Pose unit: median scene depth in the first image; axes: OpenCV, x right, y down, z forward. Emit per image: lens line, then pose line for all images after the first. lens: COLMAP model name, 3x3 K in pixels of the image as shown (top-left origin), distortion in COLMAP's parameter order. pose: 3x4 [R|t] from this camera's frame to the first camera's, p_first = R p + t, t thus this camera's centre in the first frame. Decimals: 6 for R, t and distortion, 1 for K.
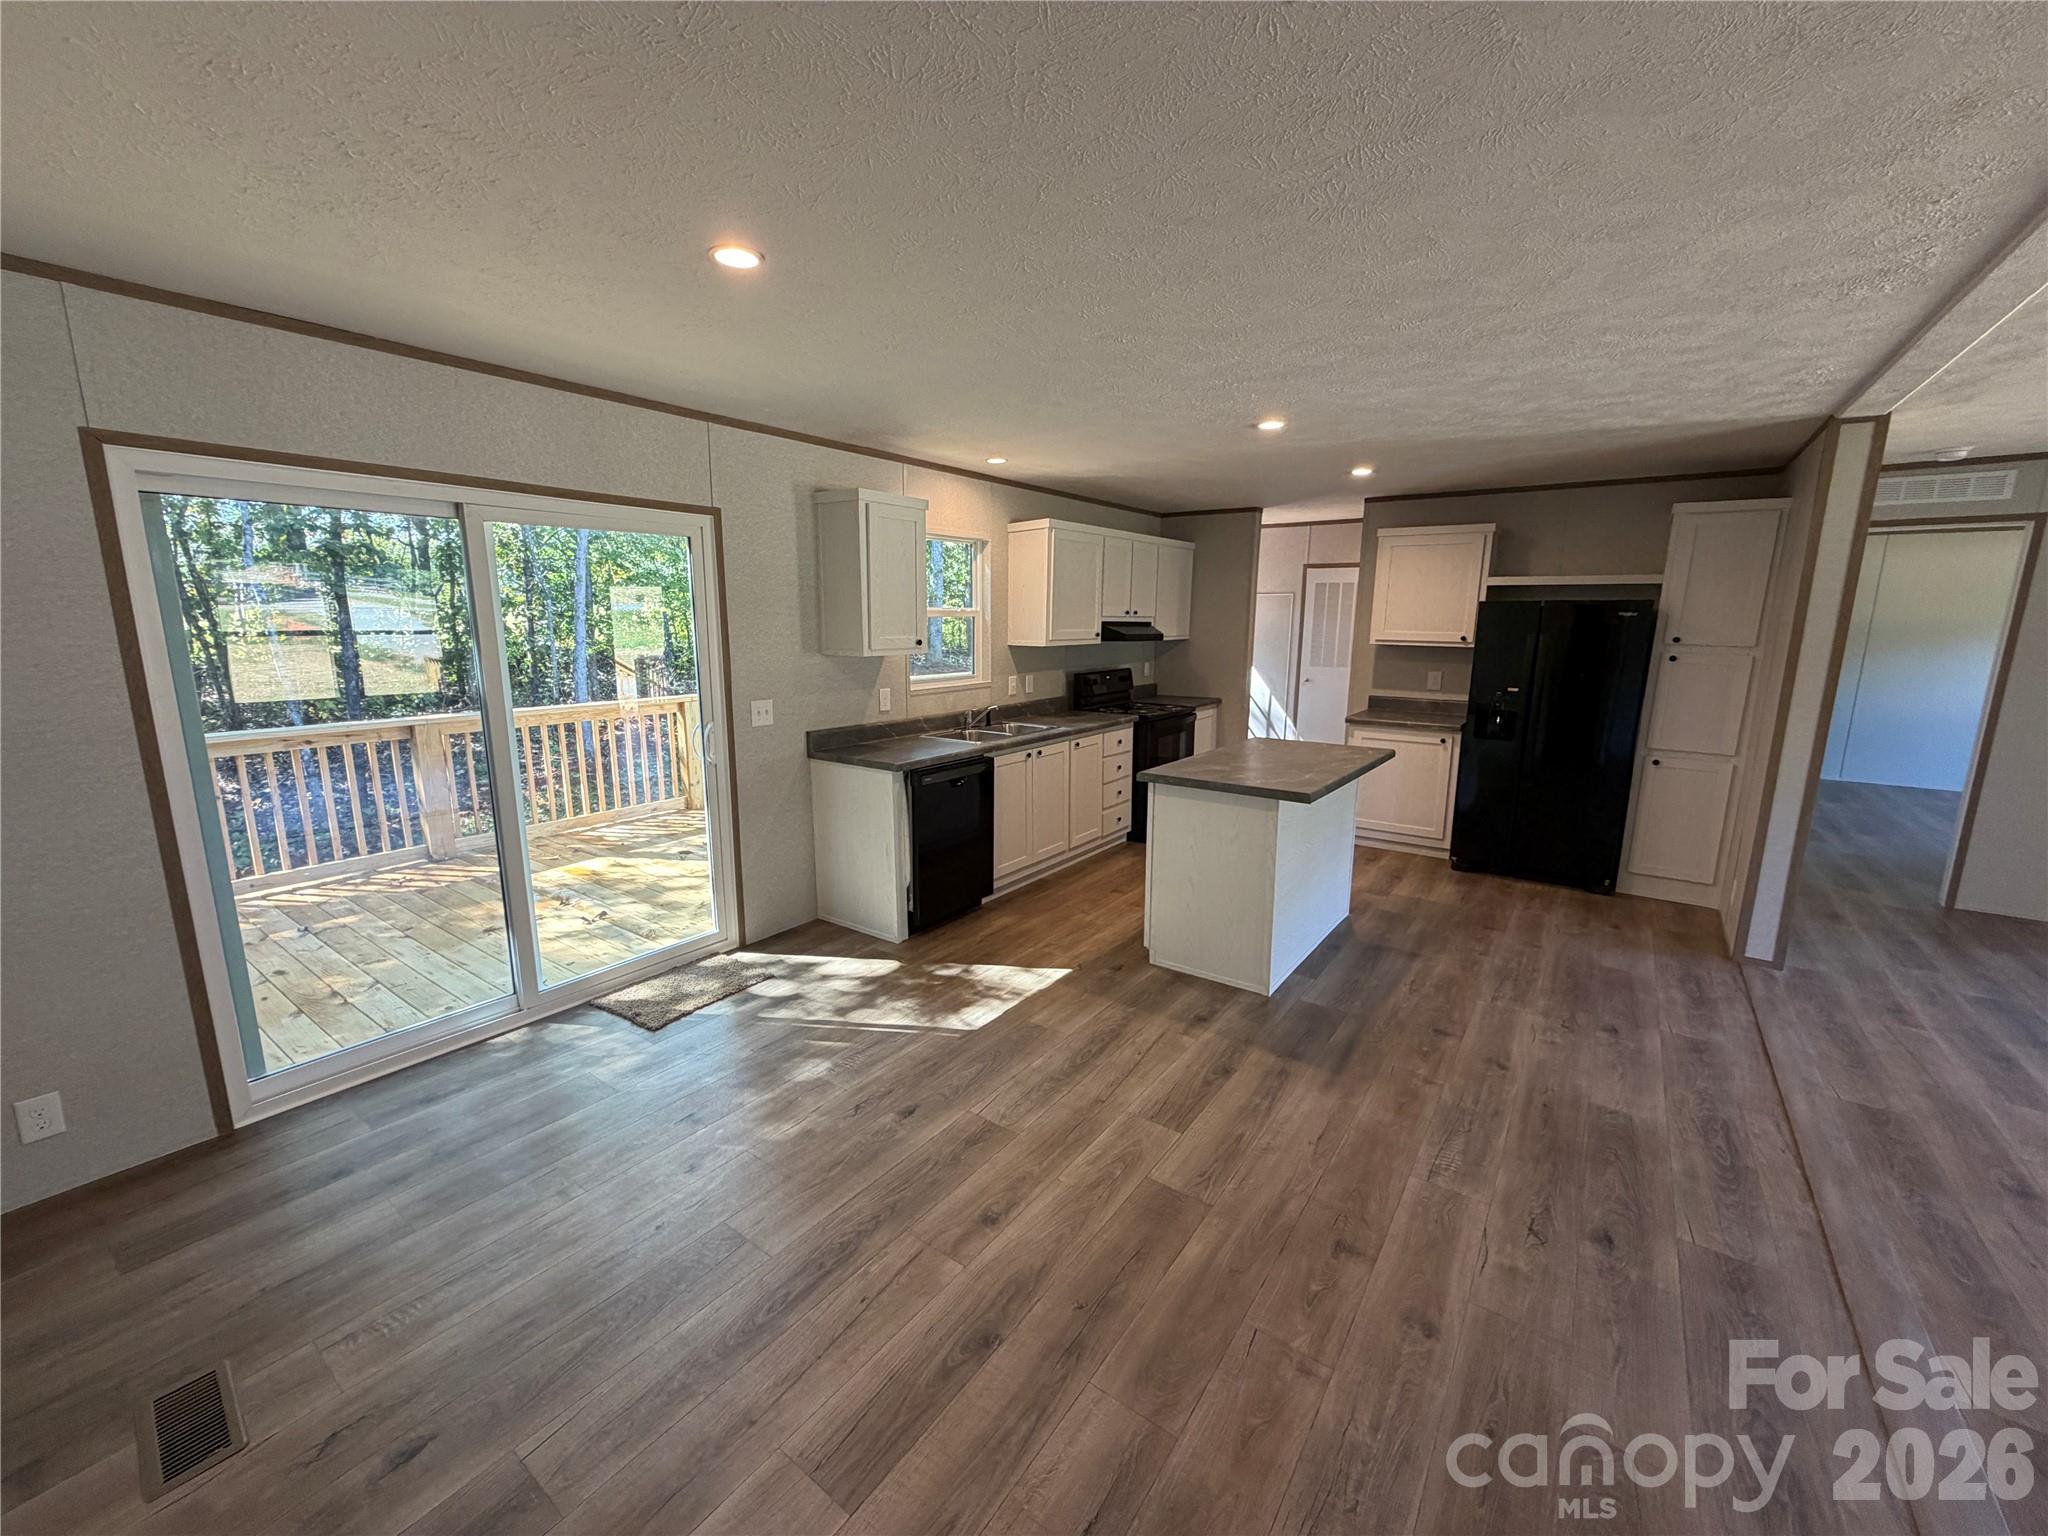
lens RADIAL K [[817.5, 0, 1013.1], [0, 817.5, 764.7], [0, 0, 1]] dist [0.000415, -0.000132]
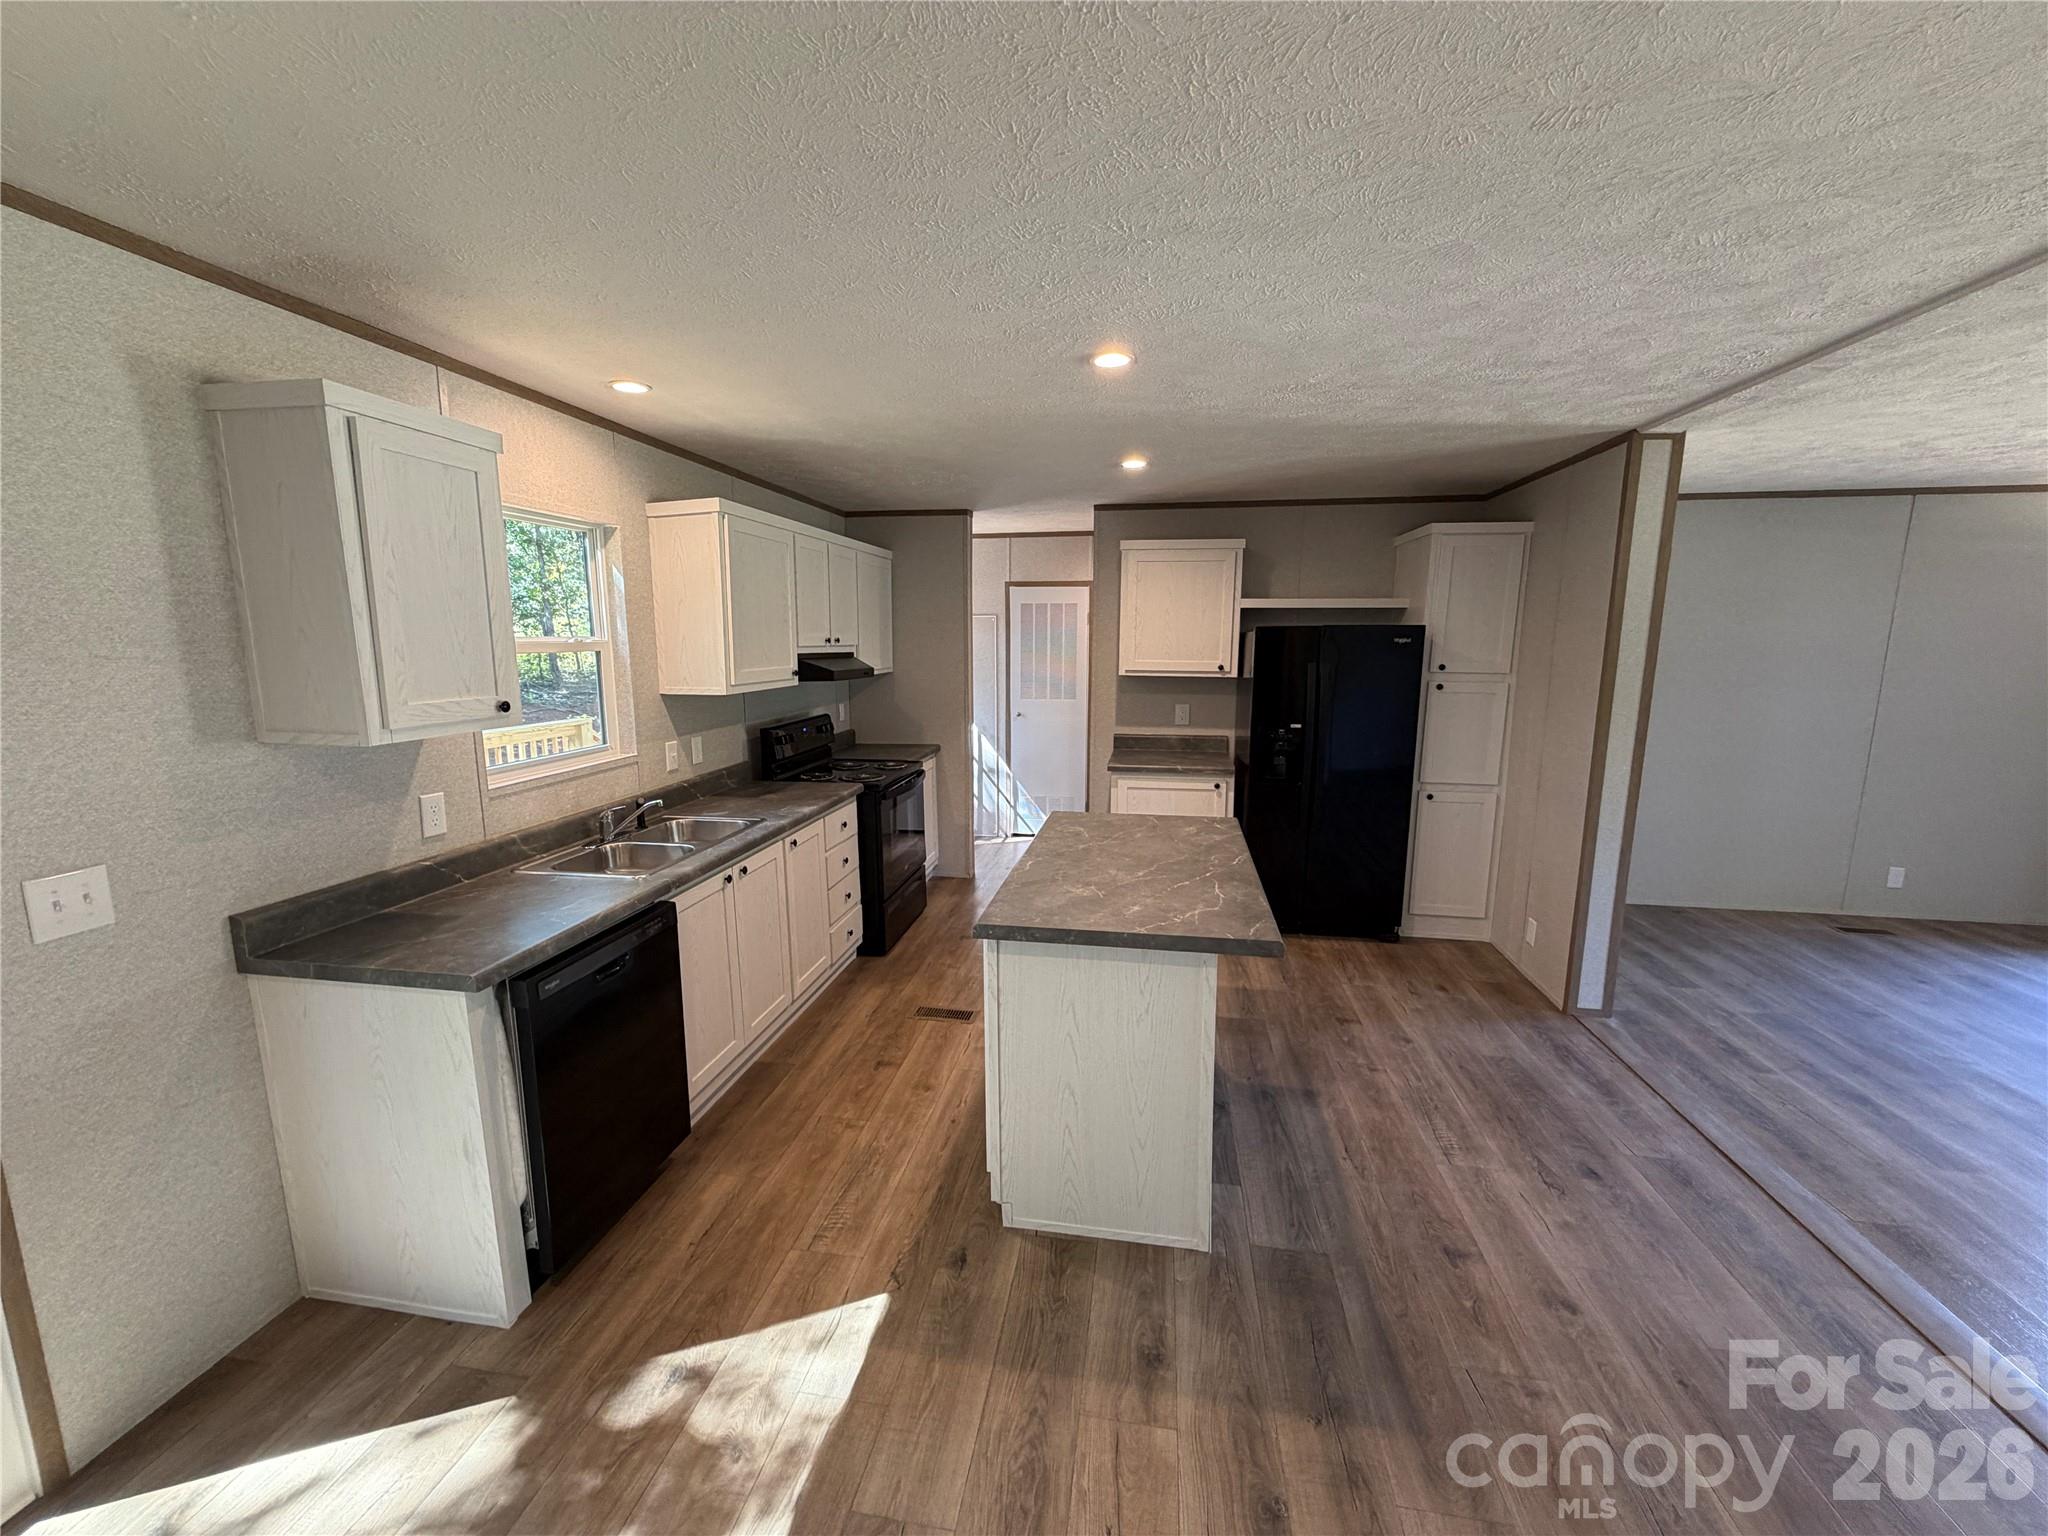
lens RADIAL K [[817.5, 0, 1018.6], [0, 817.5, 768.2], [0, 0, 1]] dist [0.000415, -0.000132]
pose [[0.892481, -0.077523, 0.444373, -0.057926], [0.086393, 0.996261, 0.000291, -0.083998], [-0.442734, 0.038131, 0.895842, 0.398632]]
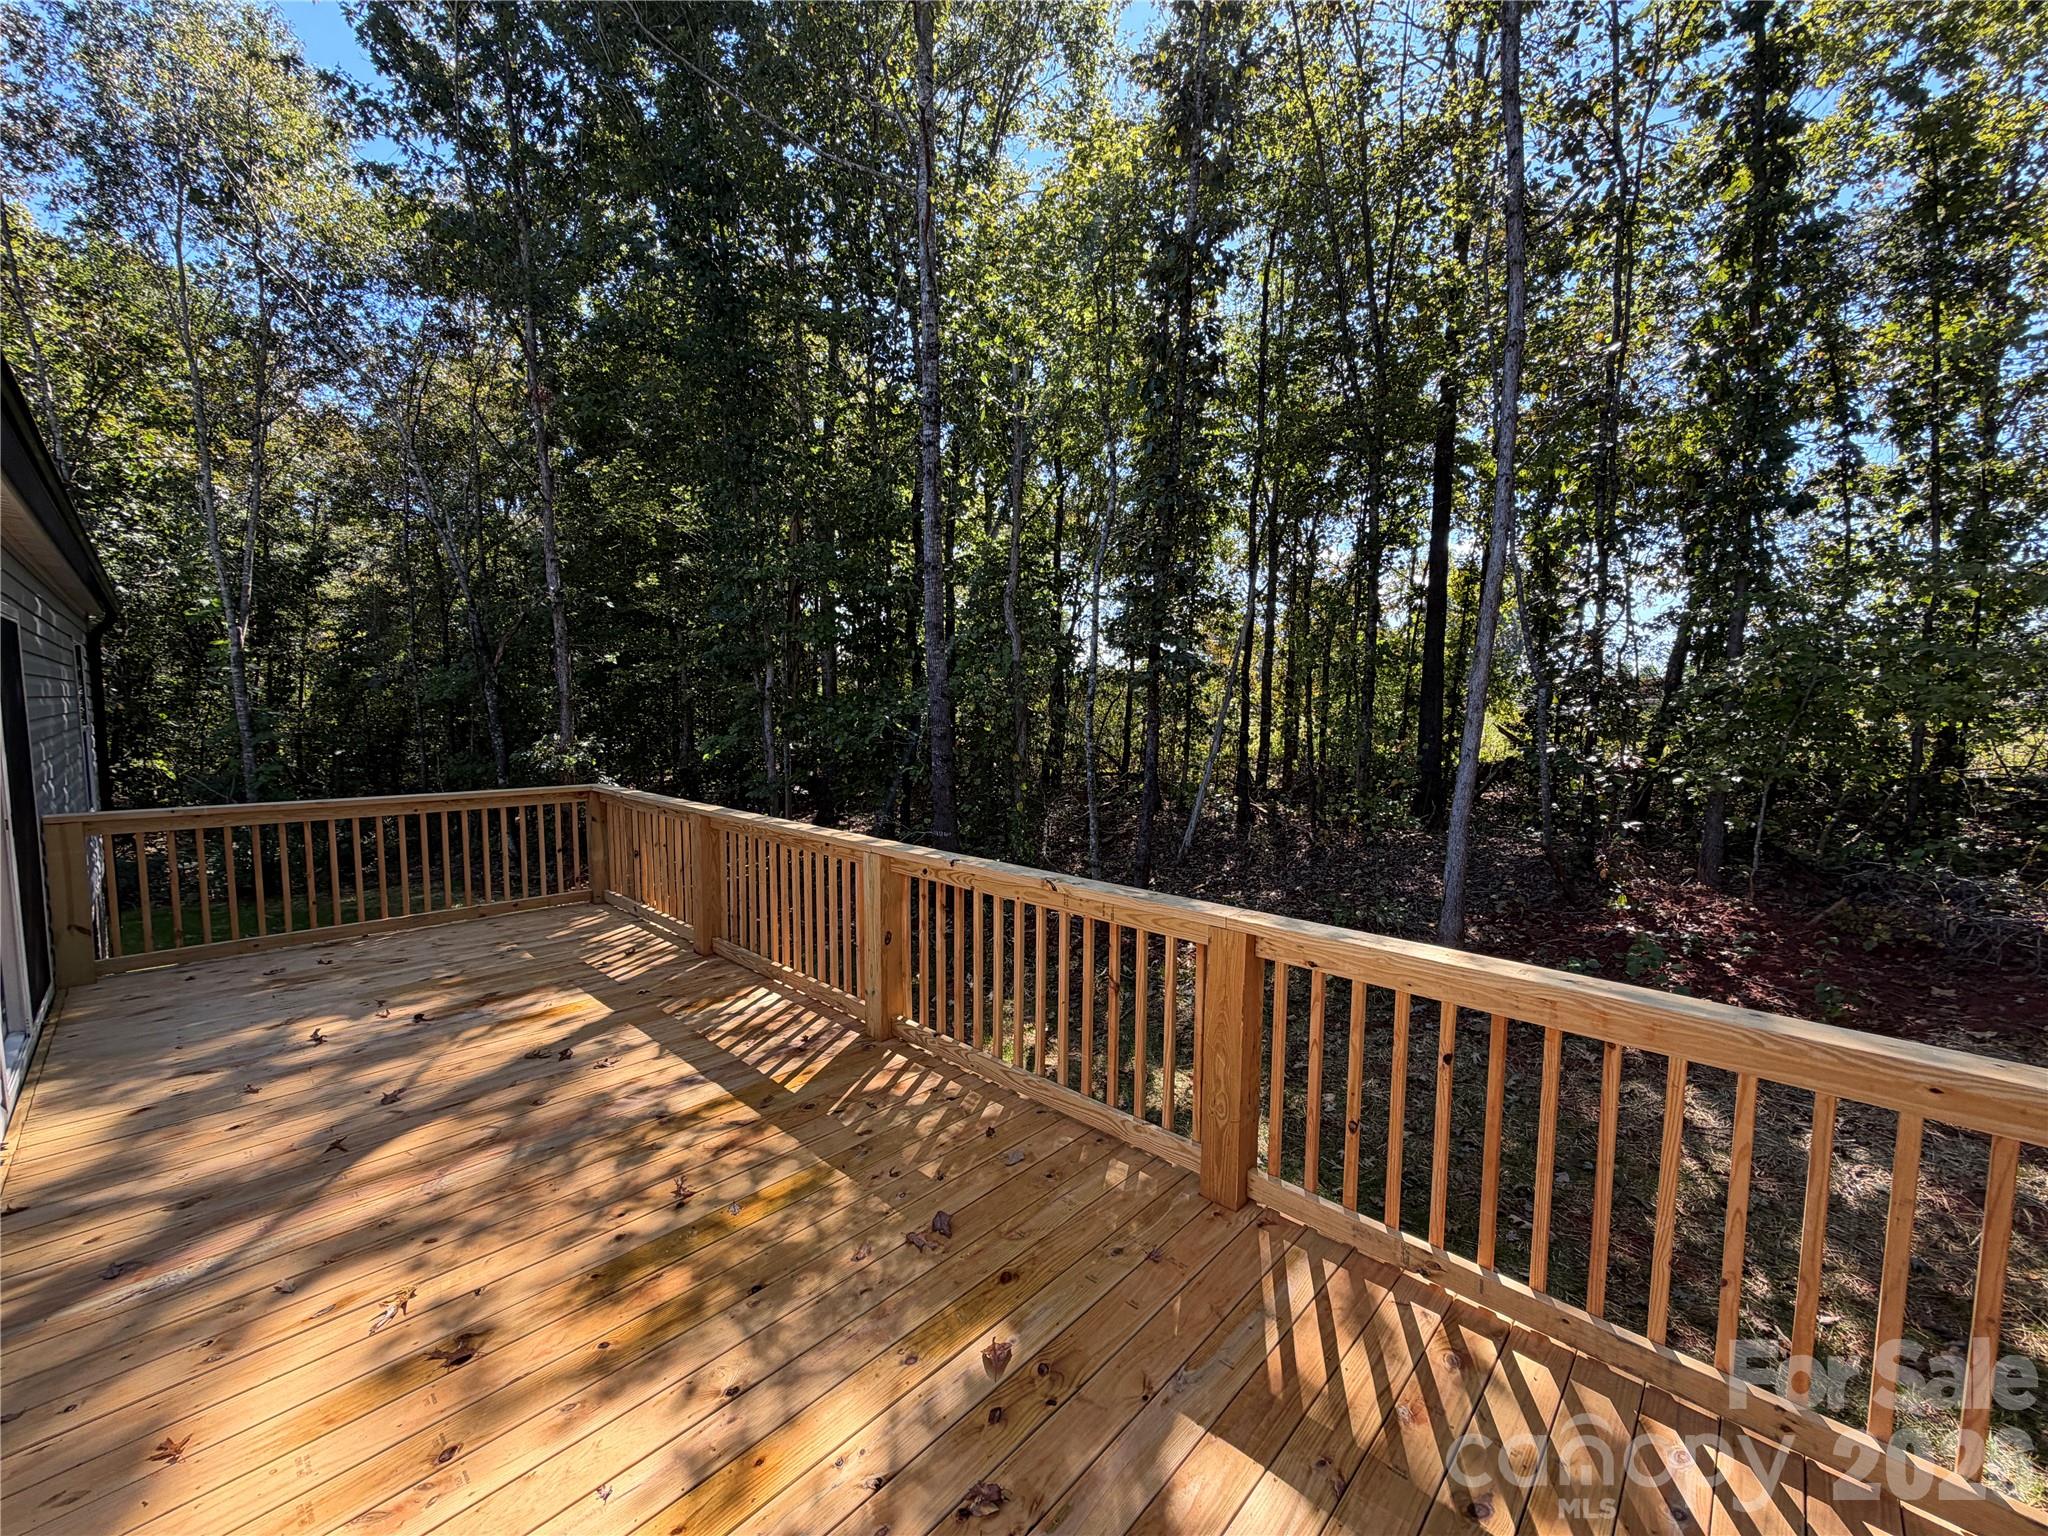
lens RADIAL K [[817.5, 0, 1019.2], [0, 817.5, 769.0], [0, 0, 1]] dist [0.000415, -0.000132]
pose [[-0.131282, 0.076188, -0.988413, 0.266240], [-0.182055, 0.978233, 0.099584, -0.352621], [0.974485, 0.193019, -0.114554, 1.932236]]
